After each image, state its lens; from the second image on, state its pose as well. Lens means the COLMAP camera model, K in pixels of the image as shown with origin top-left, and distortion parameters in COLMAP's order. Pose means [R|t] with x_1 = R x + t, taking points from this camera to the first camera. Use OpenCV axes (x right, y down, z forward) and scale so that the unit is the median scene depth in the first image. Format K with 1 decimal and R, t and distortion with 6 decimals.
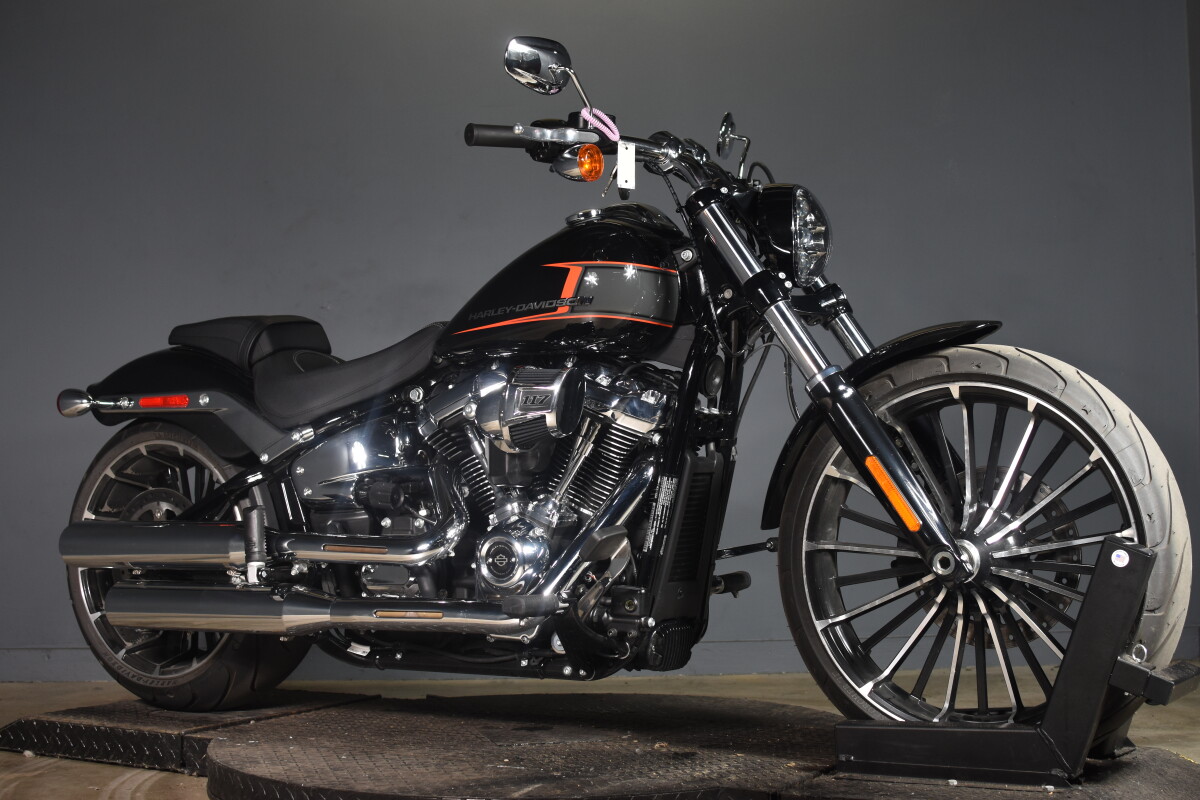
lens RADIAL K [[1847.2, 0, 600.0], [0, 1847.2, 400.0], [0, 0, 1]] dist [-0.166247, 0.129844]
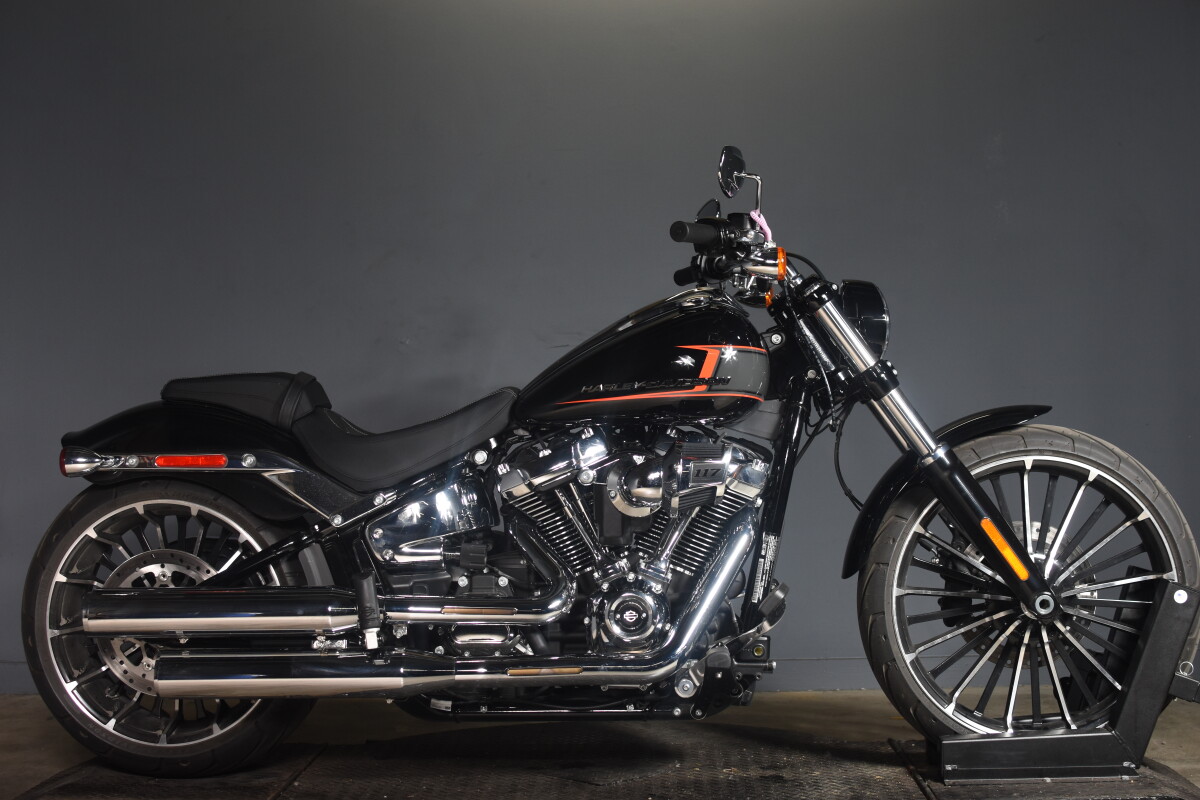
lens RADIAL K [[1847.2, 0, 600.0], [0, 1847.2, 400.0], [0, 0, 1]] dist [-0.166247, 0.129844]
pose [[0.873690, 0.004563, 0.486462, -0.604582], [-0.014297, 0.999765, 0.016300, -0.058443], [-0.486273, -0.021196, 0.873550, 0.061402]]
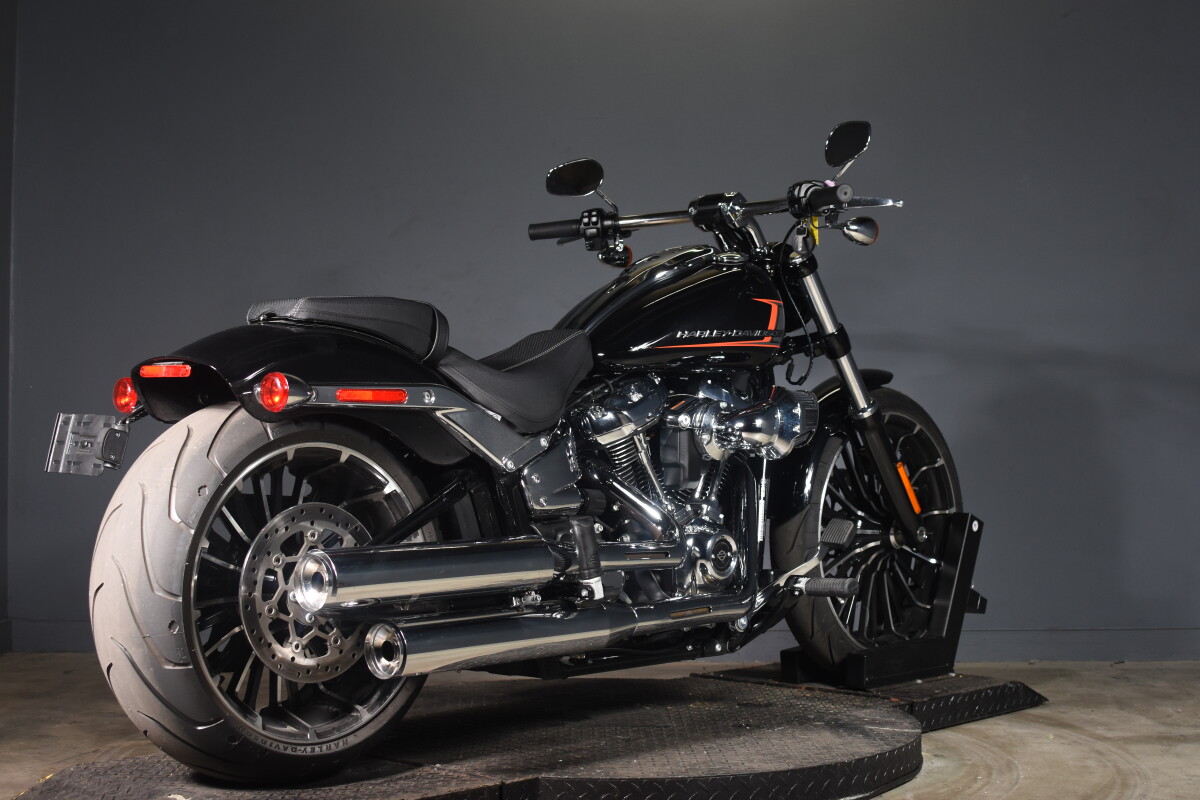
lens RADIAL K [[1847.2, 0, 600.0], [0, 1847.2, 400.0], [0, 0, 1]] dist [-0.166247, 0.129844]
pose [[0.197073, 0.023562, 0.980106, -1.184156], [-0.043440, 0.998939, -0.015281, 0.012473], [-0.979426, -0.039564, 0.197888, 0.860327]]
